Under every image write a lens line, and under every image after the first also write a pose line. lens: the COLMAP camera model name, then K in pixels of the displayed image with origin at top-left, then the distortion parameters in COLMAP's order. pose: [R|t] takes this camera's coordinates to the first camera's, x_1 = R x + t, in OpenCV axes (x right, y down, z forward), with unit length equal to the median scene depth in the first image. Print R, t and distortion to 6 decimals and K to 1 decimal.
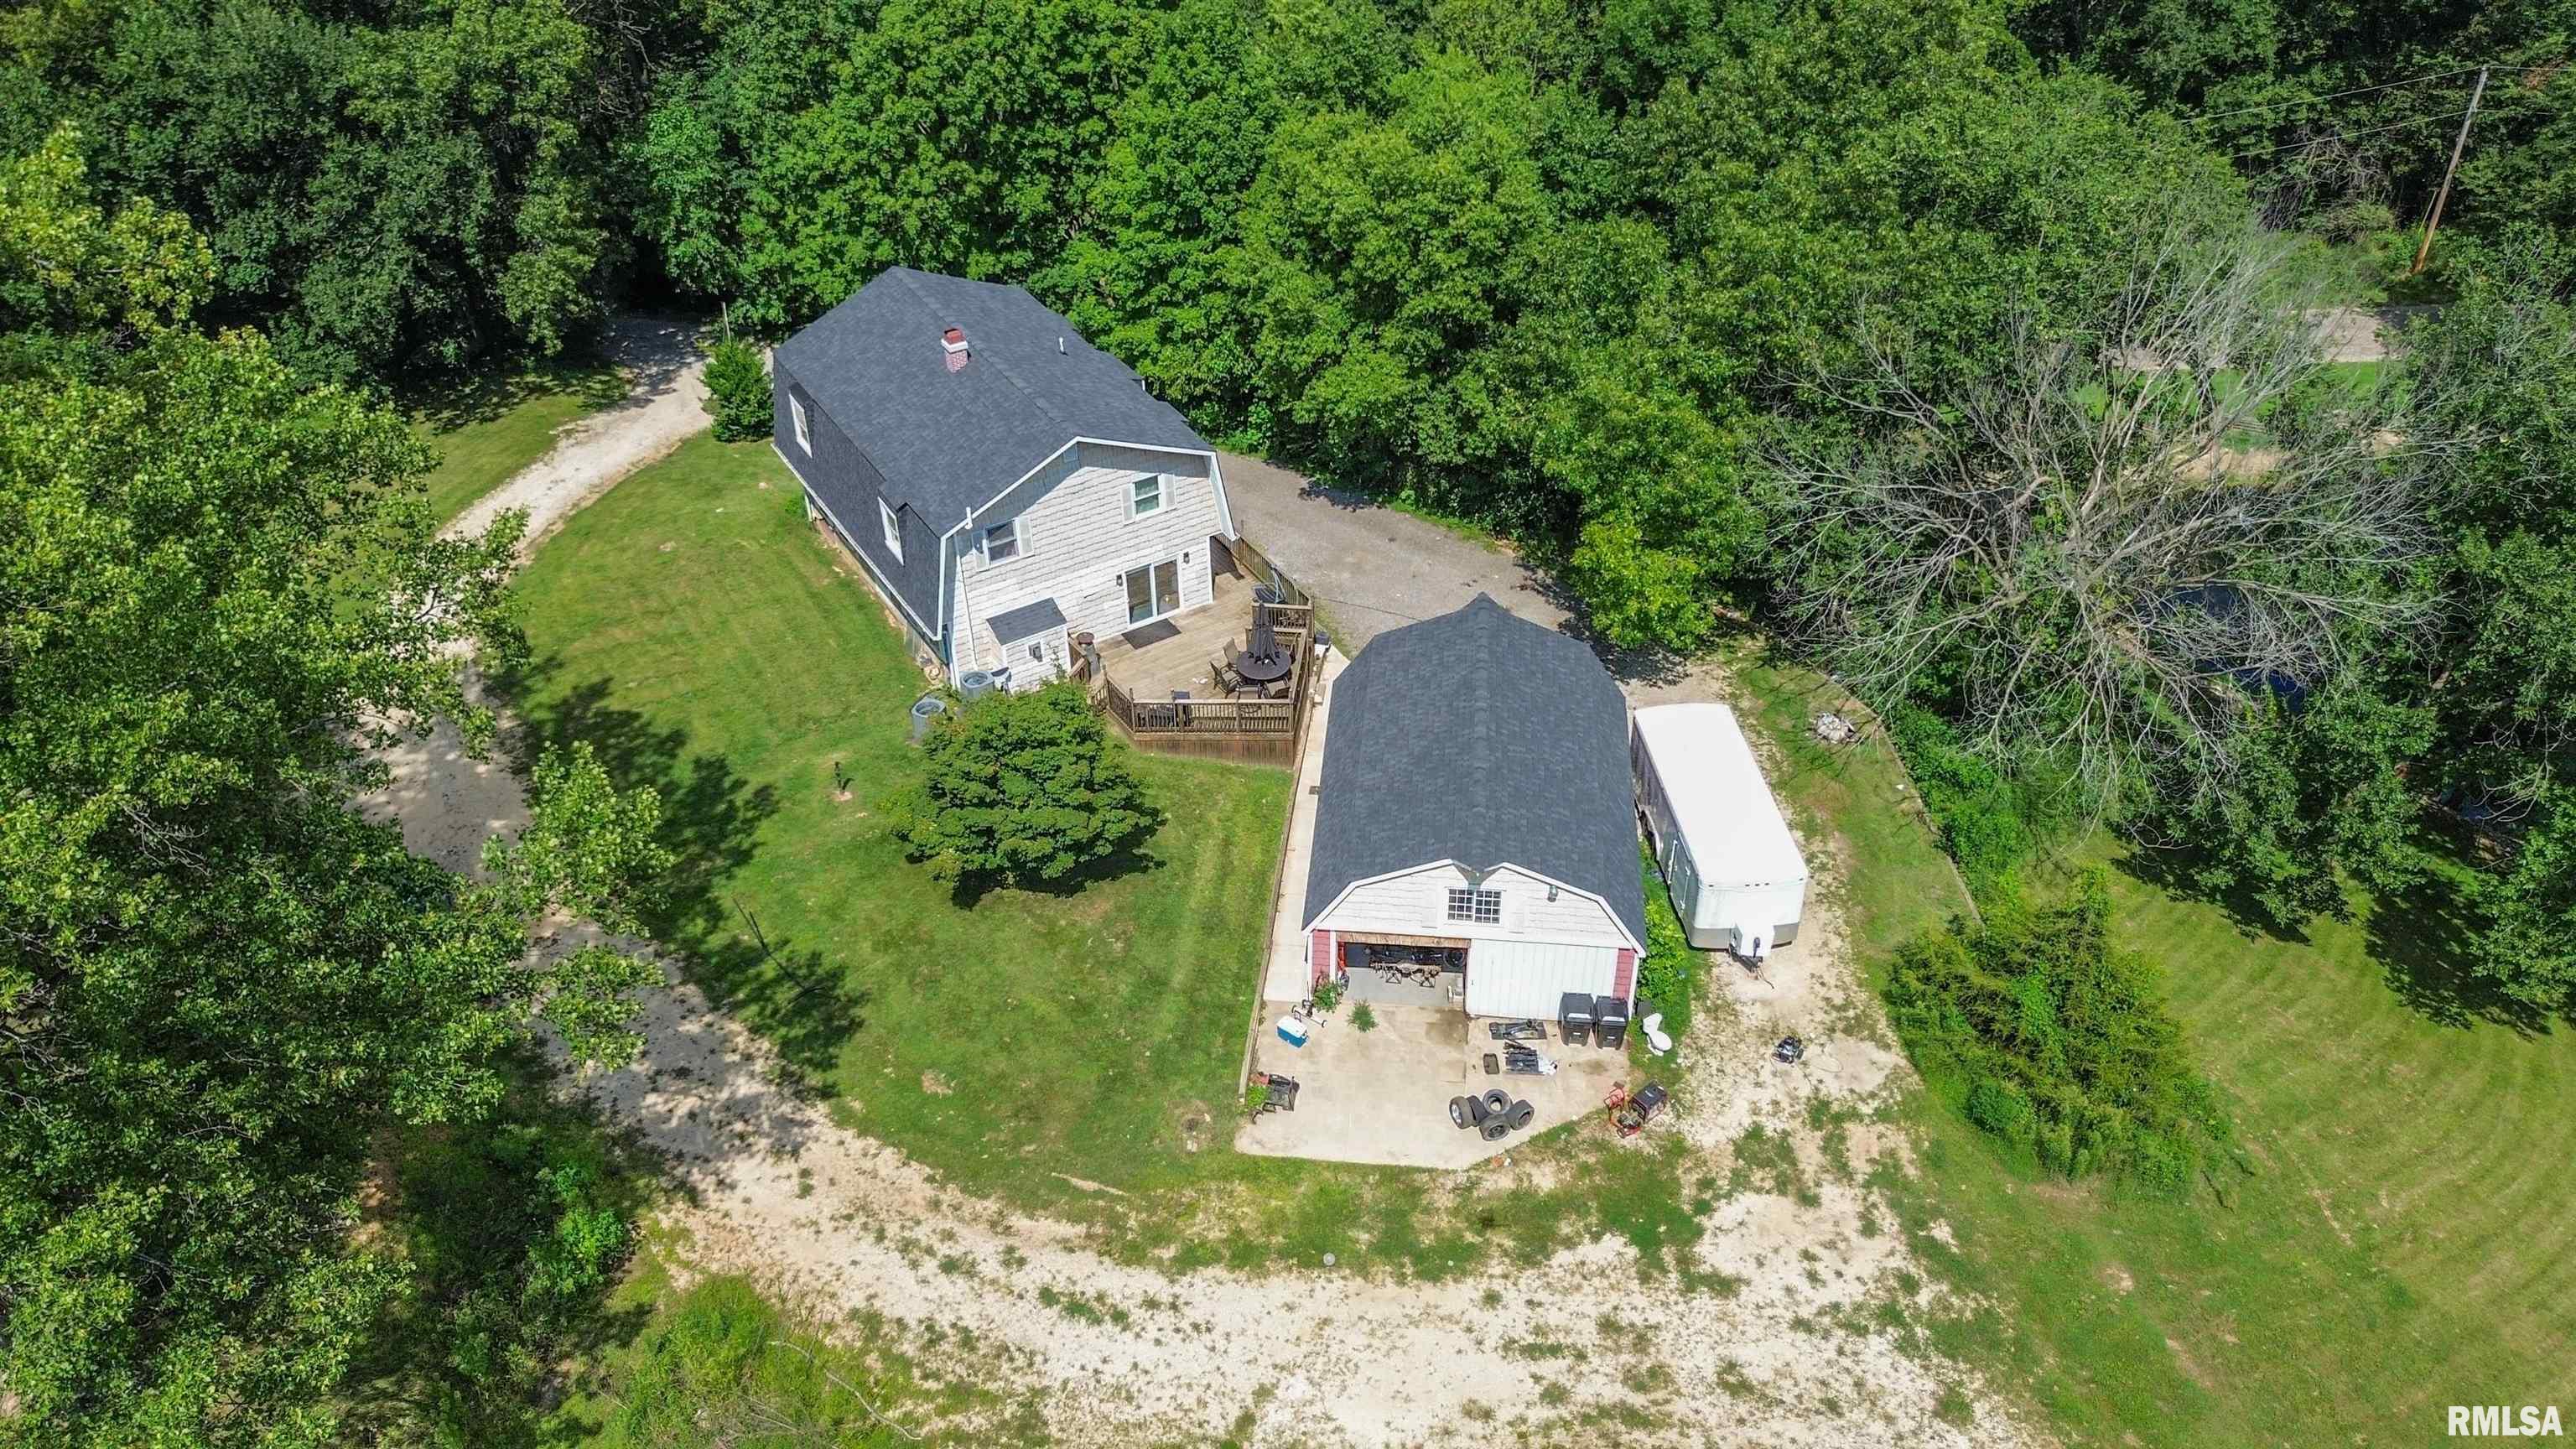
lens RADIAL K [[1839.0, 0, 1290.7], [0, 1839.0, 711.8], [0, 0, 1]] dist [0.057041, -0.044294]
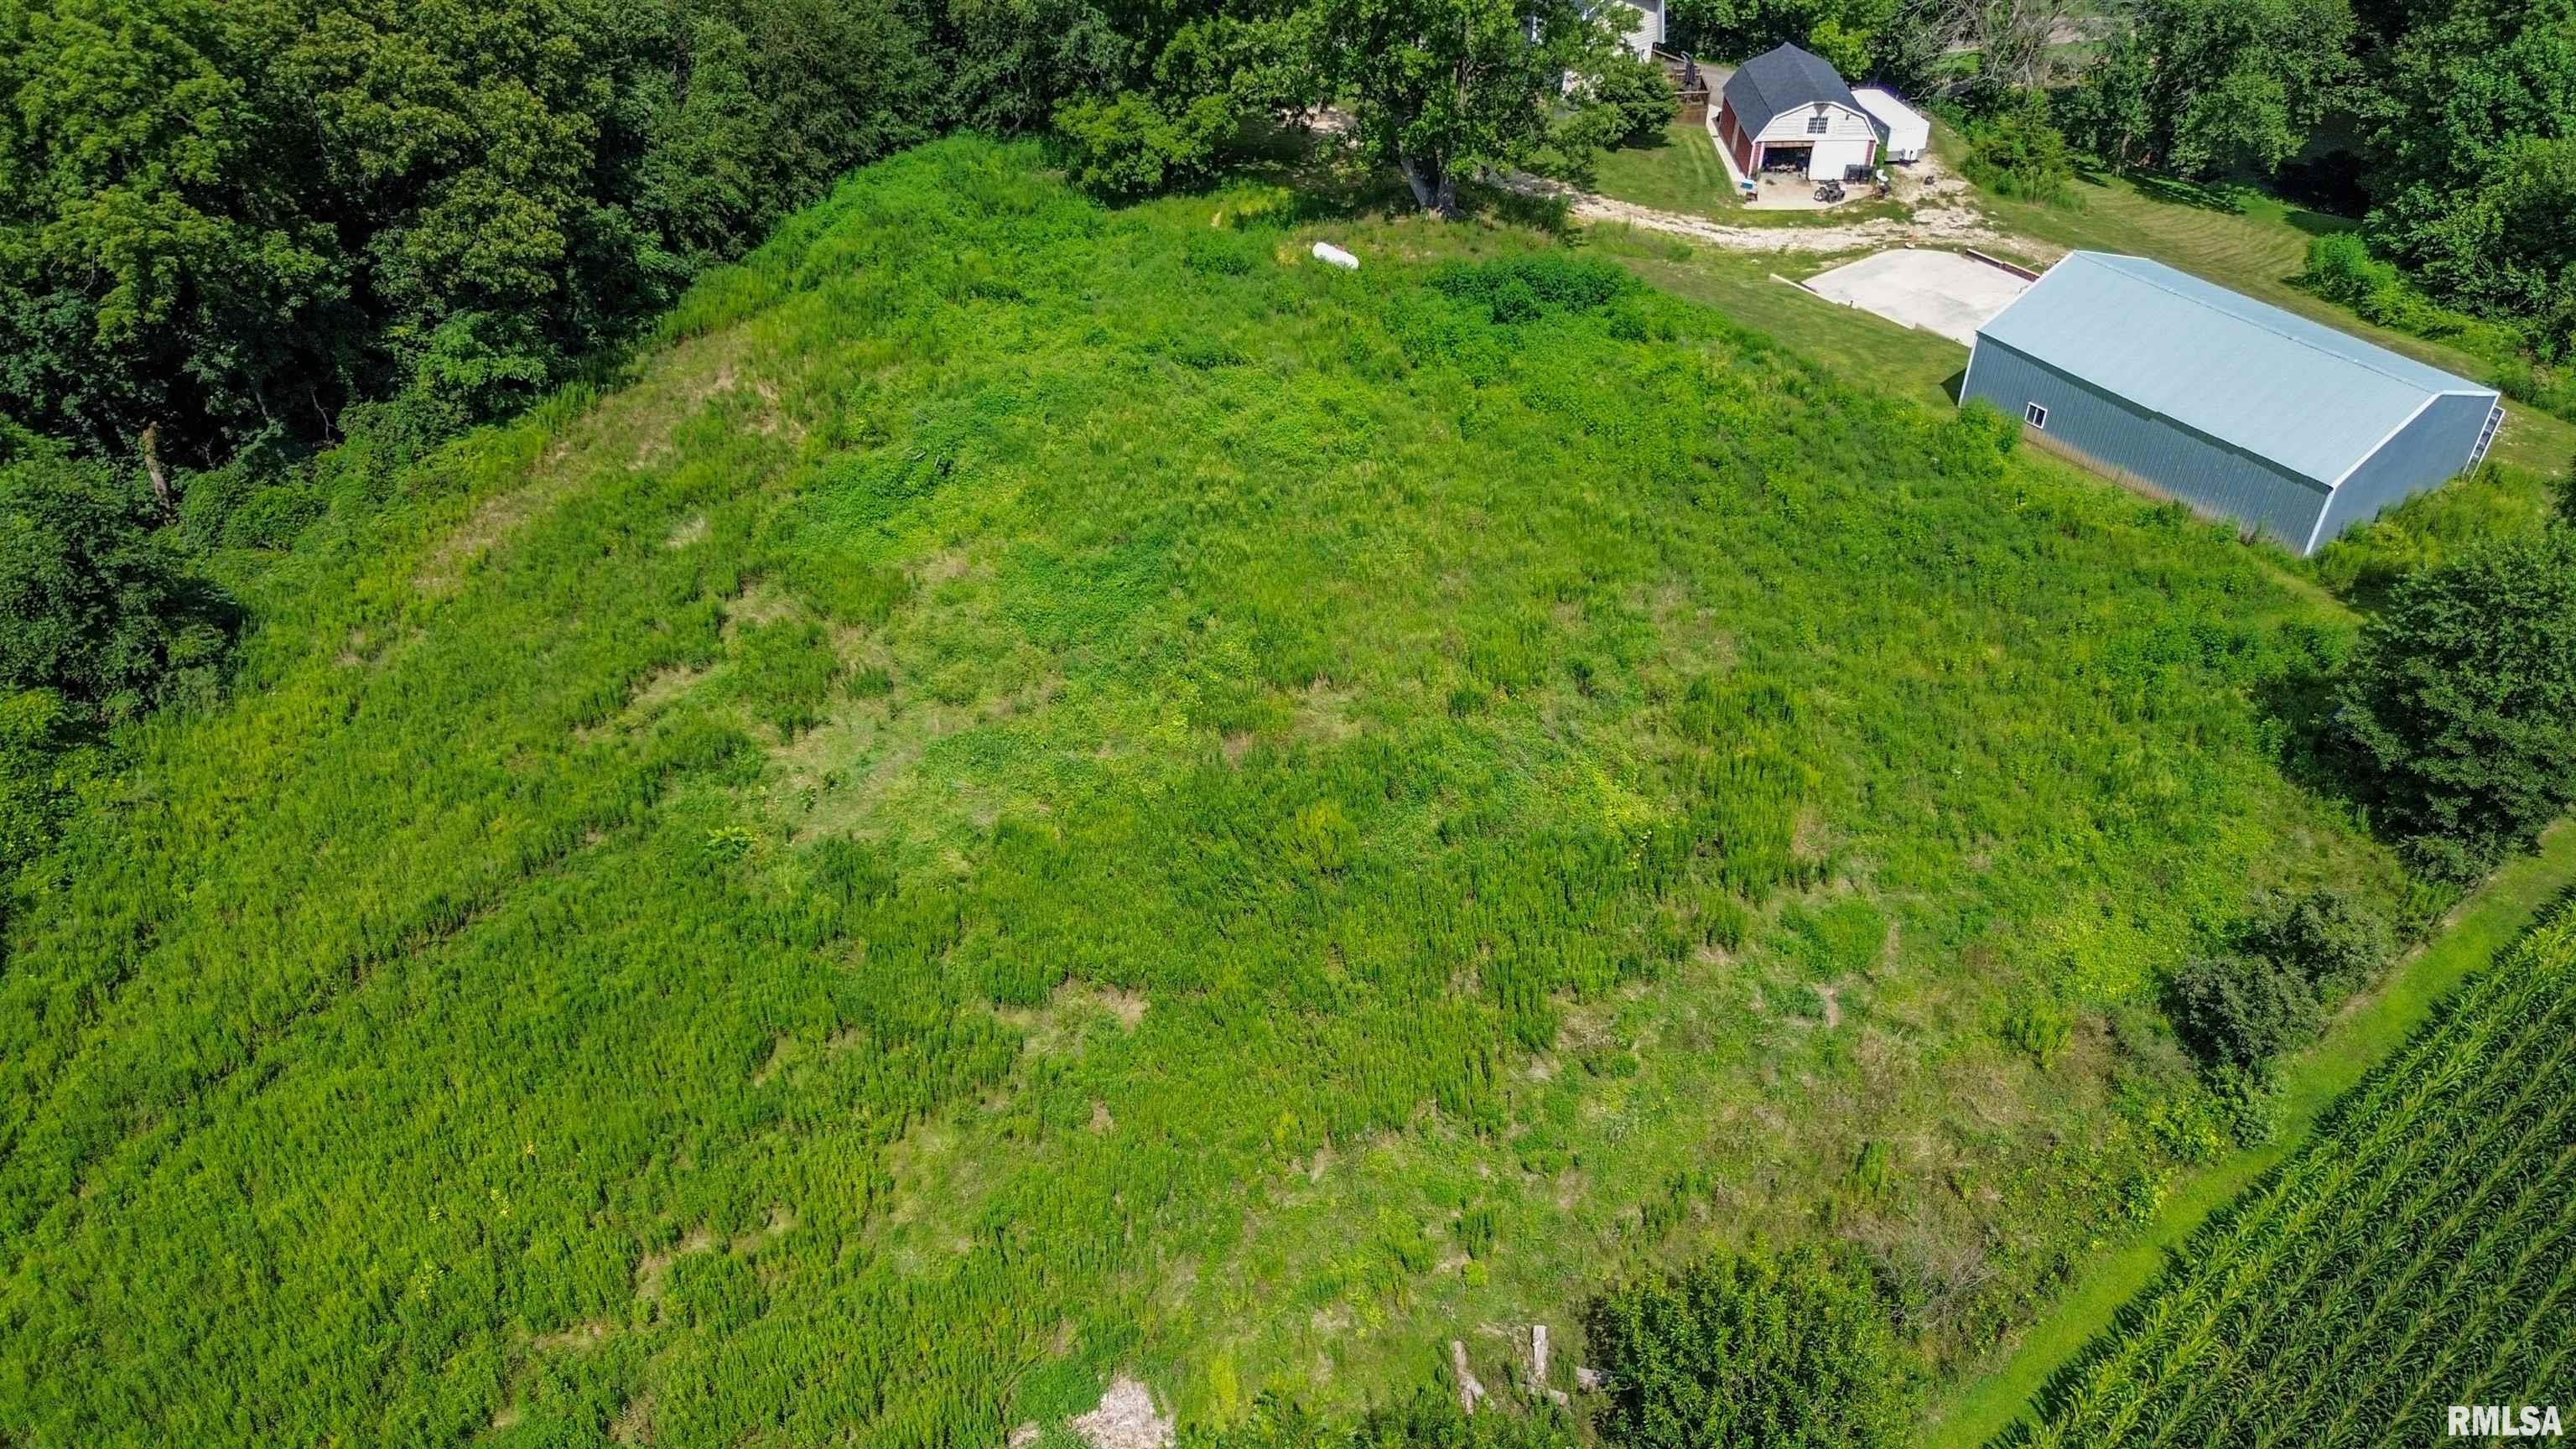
lens RADIAL K [[1839.0, 0, 1286.8], [0, 1839.0, 719.6], [0, 0, 1]] dist [0.057041, -0.044294]
pose [[0.994764, -0.055518, 0.085808, -0.873904], [0.055206, 0.998457, 0.006015, 0.836072], [-0.086010, -0.001246, 0.996293, -1.509517]]
